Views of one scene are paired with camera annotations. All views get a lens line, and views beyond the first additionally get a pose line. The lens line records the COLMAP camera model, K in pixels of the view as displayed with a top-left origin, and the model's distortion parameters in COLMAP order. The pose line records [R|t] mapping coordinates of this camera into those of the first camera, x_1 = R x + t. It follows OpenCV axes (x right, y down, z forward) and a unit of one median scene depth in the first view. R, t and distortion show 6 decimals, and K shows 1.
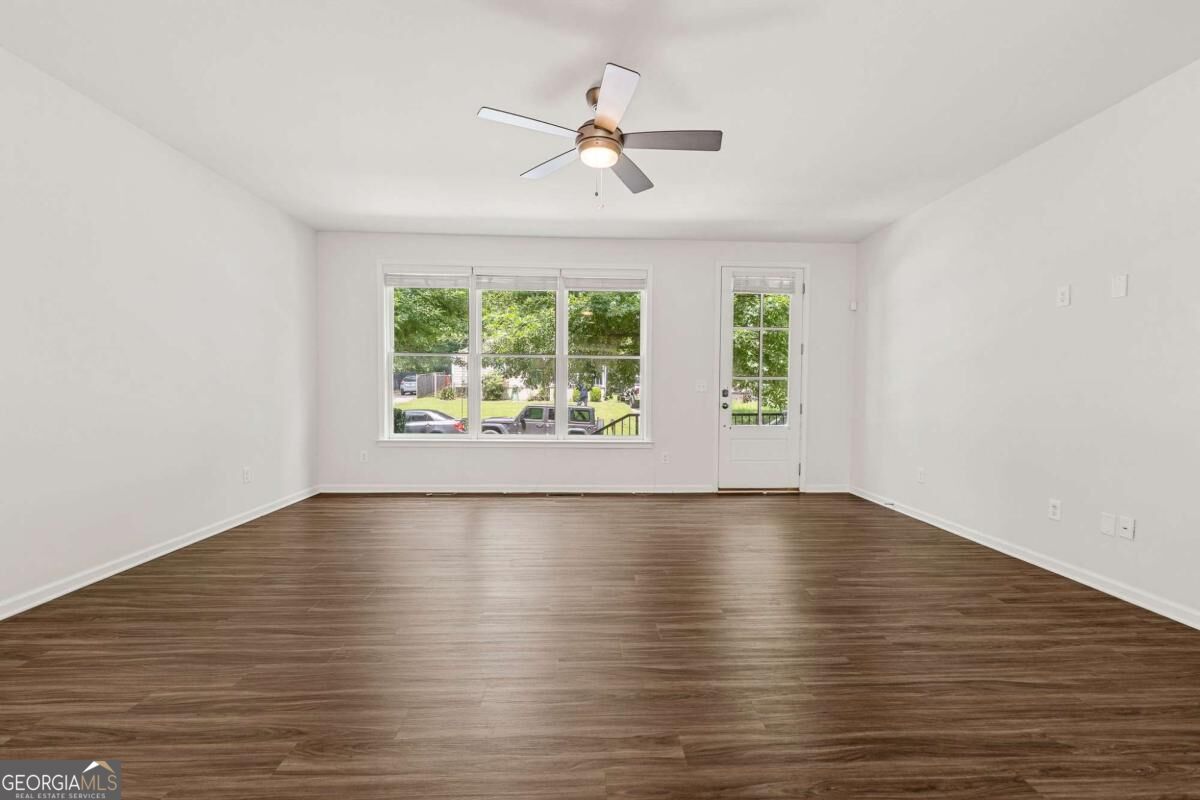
lens RADIAL K [[487.1, 0, 598.8], [0, 487.1, 403.2], [0, 0, 1]] dist [-0.000569, -0.000157]
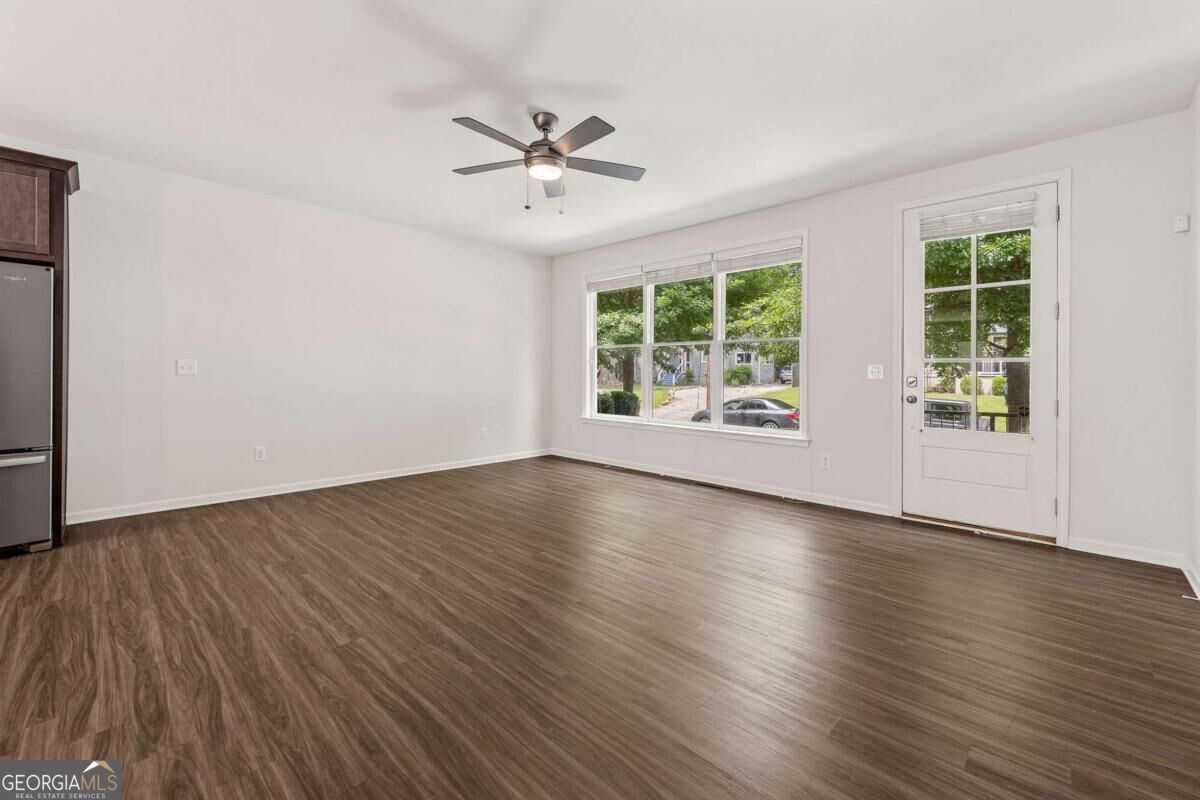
lens RADIAL K [[487.1, 0, 582.6], [0, 487.1, 372.3], [0, 0, 1]] dist [-0.000569, -0.000157]
pose [[0.691623, -0.003554, -0.722250, 0.449089], [-0.025872, 0.999224, -0.029692, -0.000574], [0.721795, 0.039222, 0.690995, 0.147015]]
